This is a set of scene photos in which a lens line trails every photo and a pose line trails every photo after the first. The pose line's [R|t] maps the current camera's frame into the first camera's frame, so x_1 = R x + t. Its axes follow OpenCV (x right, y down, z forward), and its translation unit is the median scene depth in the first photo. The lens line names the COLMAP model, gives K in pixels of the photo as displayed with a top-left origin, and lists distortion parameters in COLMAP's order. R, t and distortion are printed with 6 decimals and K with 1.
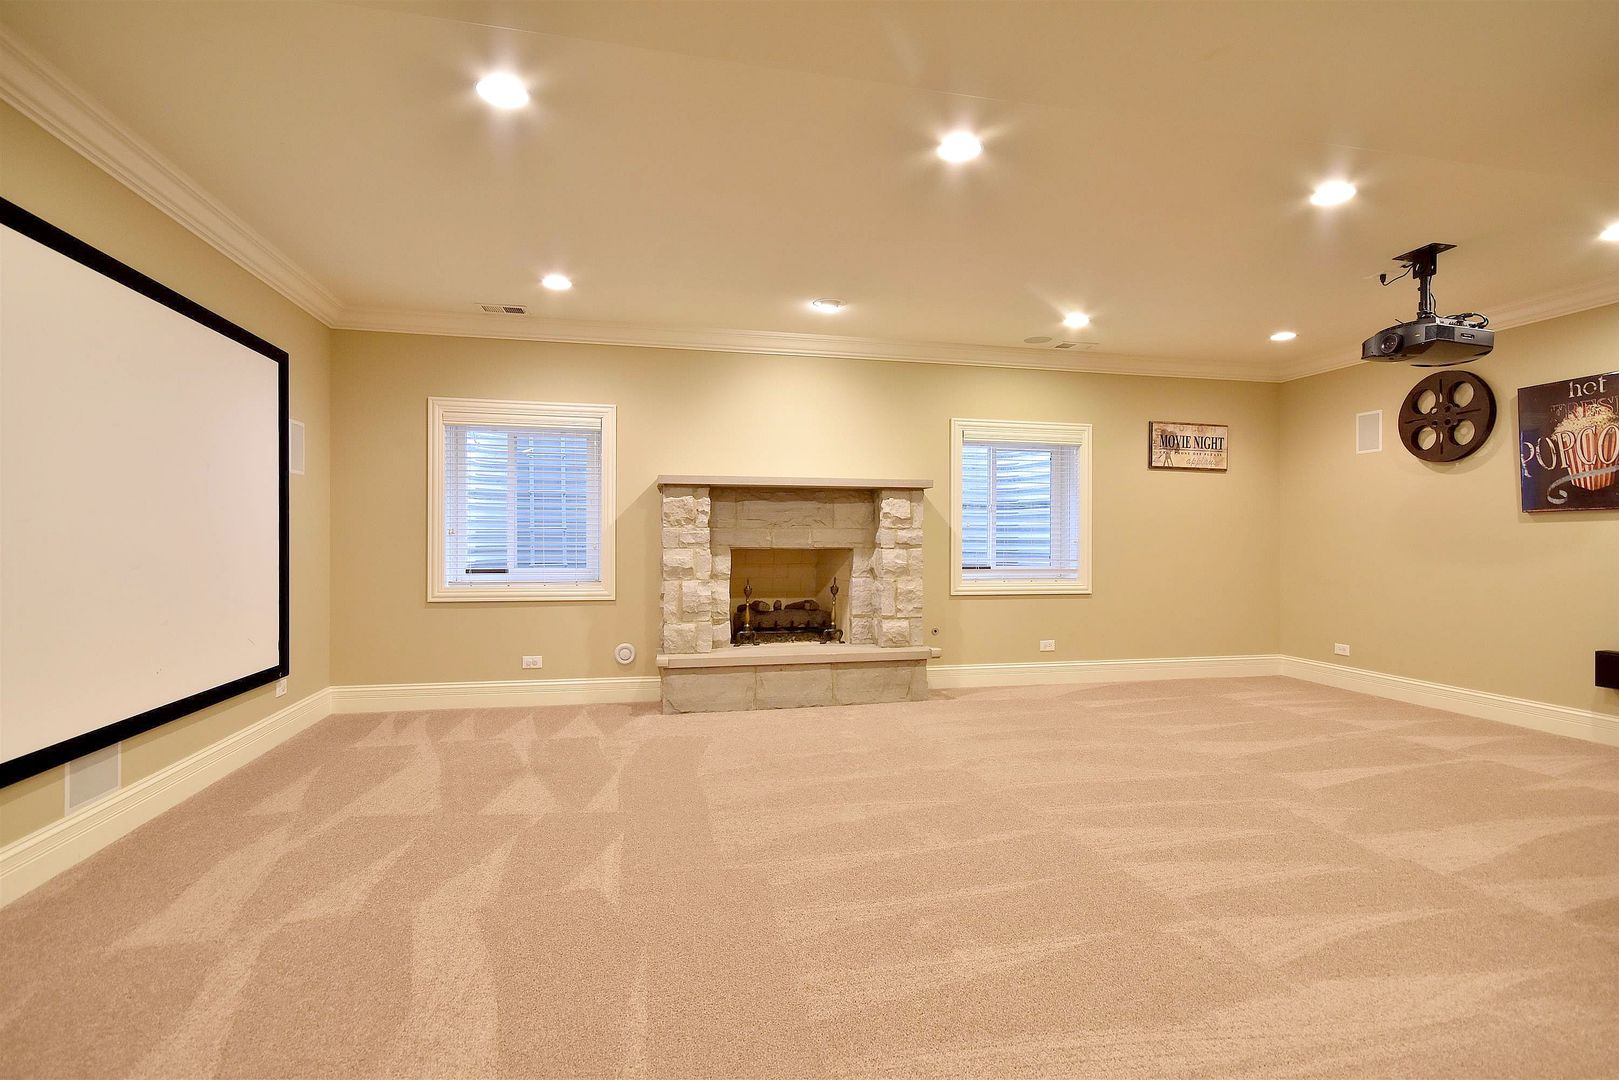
lens RADIAL K [[784.3, 0, 809.5], [0, 784.3, 540.0], [0, 0, 1]] dist [0.004424, 0.000263]
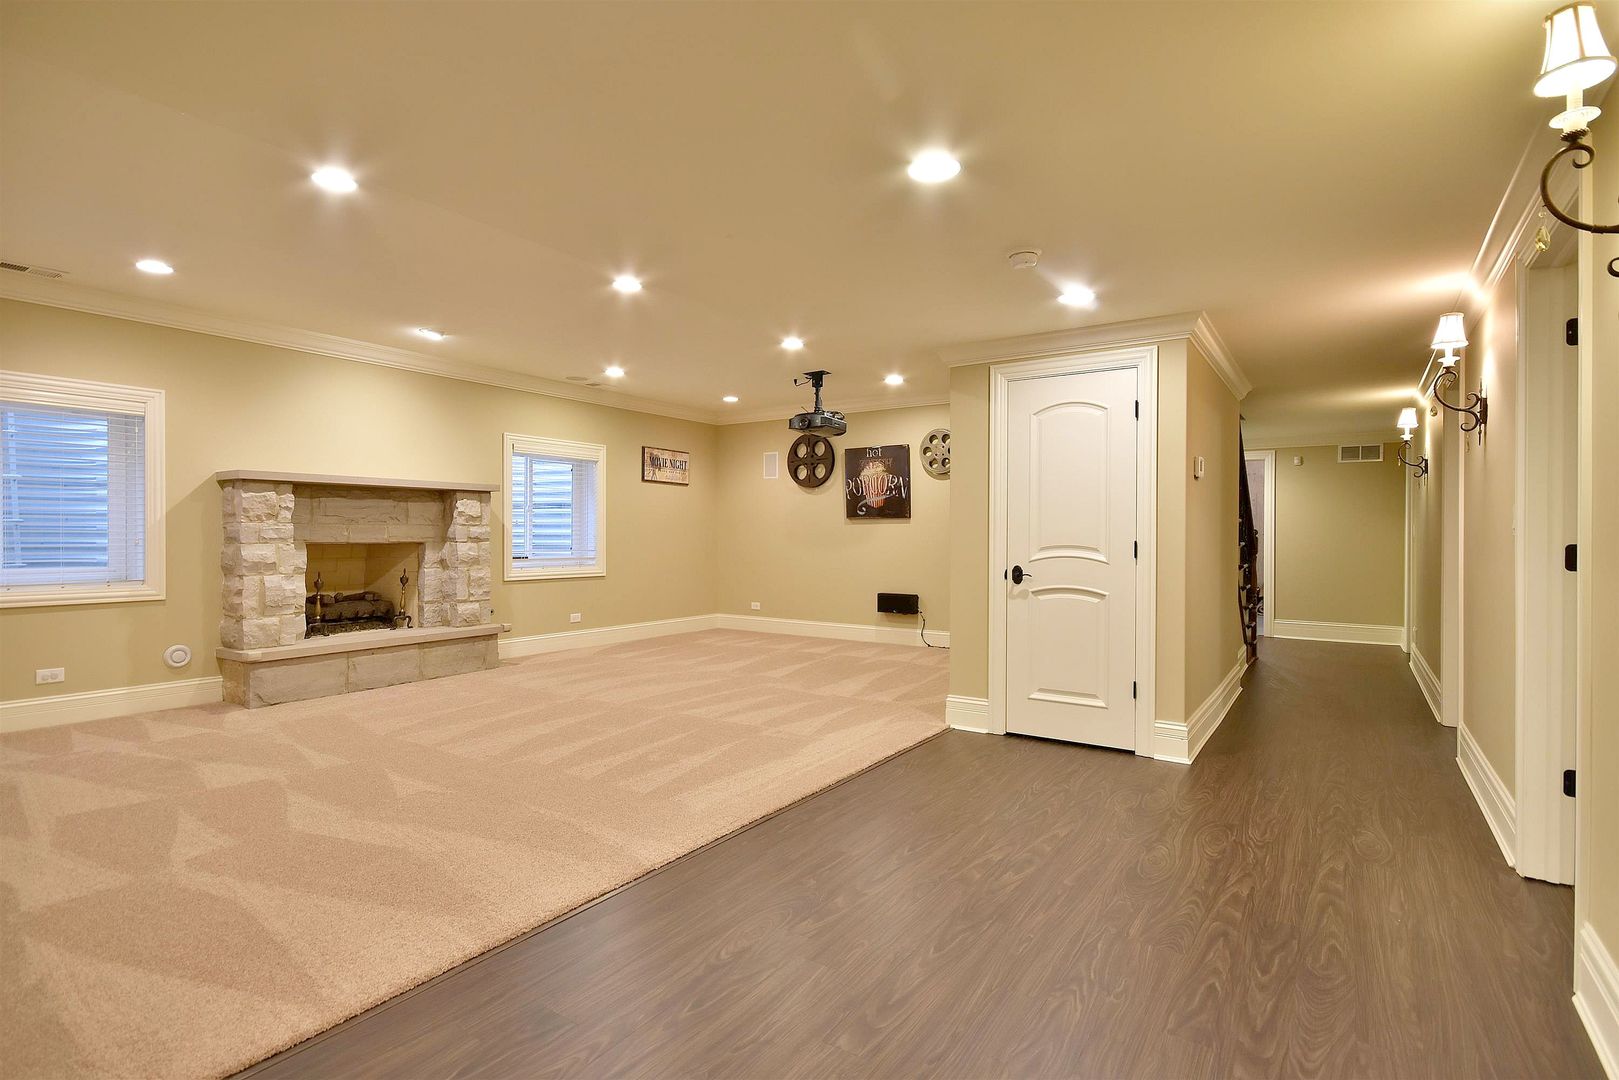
lens RADIAL K [[789.1, 0, 810.4], [0, 789.1, 530.7], [0, 0, 1]] dist [-0.000685, -0.000513]
pose [[0.728148, 0.001867, 0.685418, -0.329008], [0.000768, 0.999993, -0.003539, -0.001644], [-0.685420, 0.003103, 0.728142, -0.210458]]
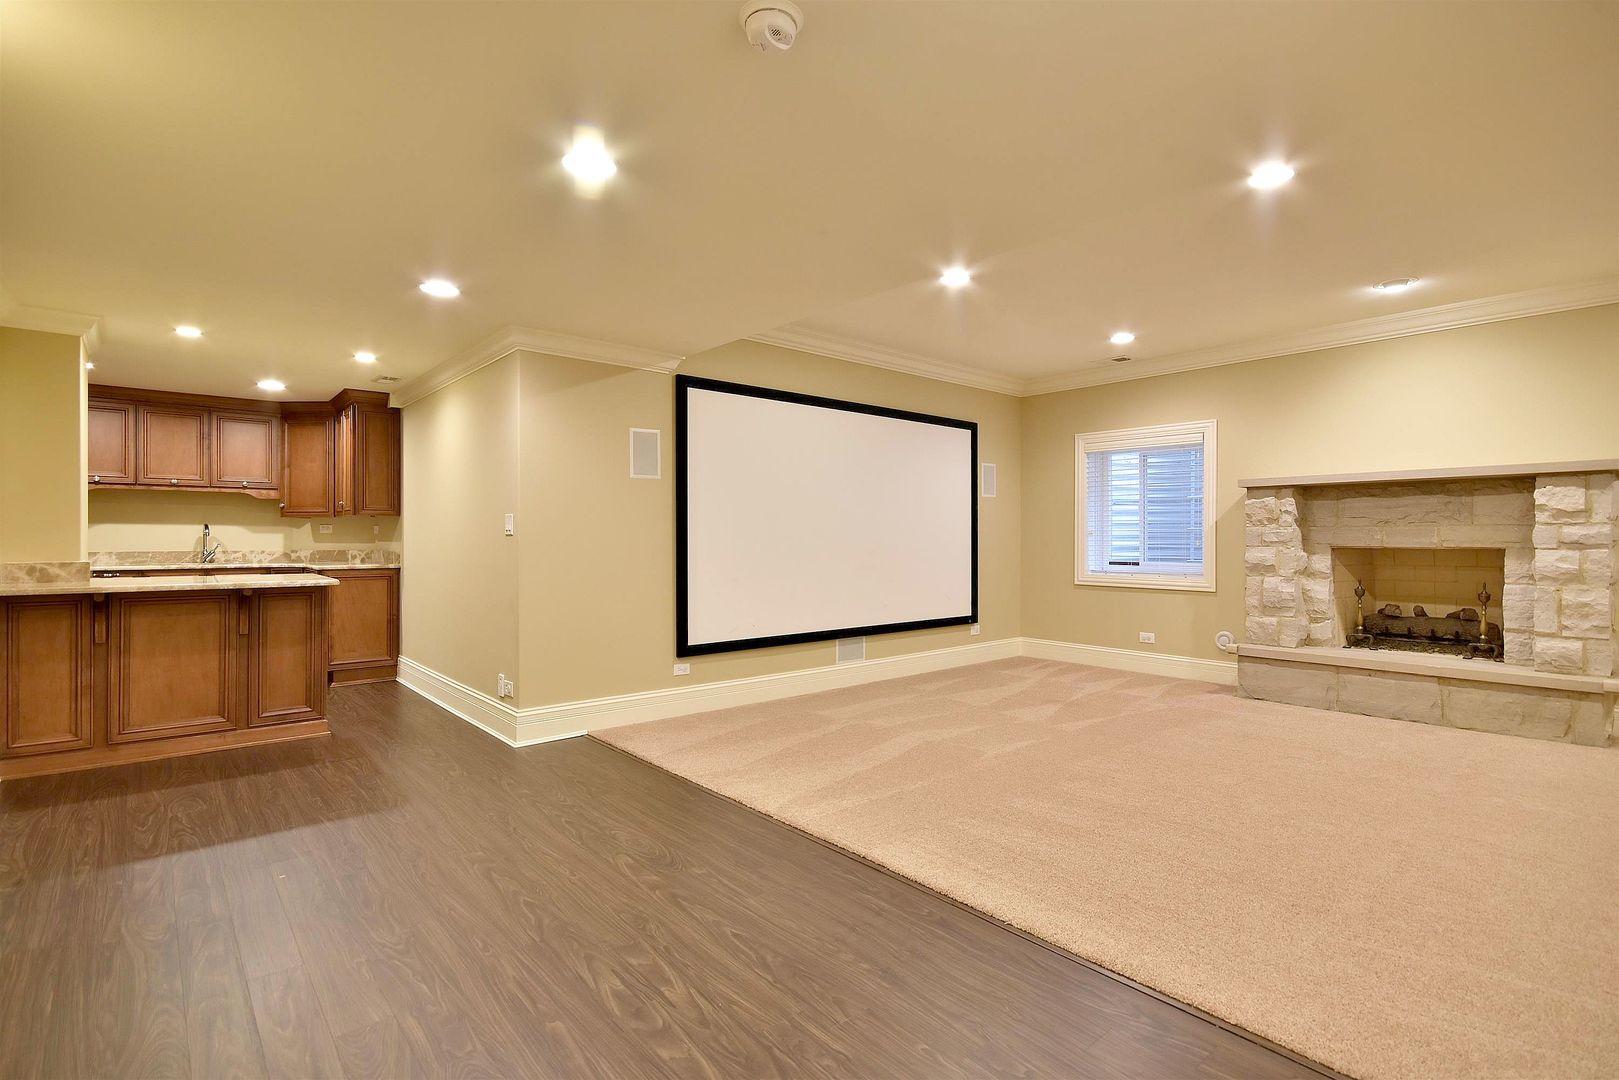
lens RADIAL K [[754.8, 0, 810.3], [0, 754.8, 535.9], [0, 0, 1]] dist [0.024242, -0.014363]
pose [[0.479397, -0.004252, -0.877588, 0.427701], [-0.000096, 0.999988, -0.004898, 0.001257], [0.877598, 0.002432, 0.479391, -0.035864]]
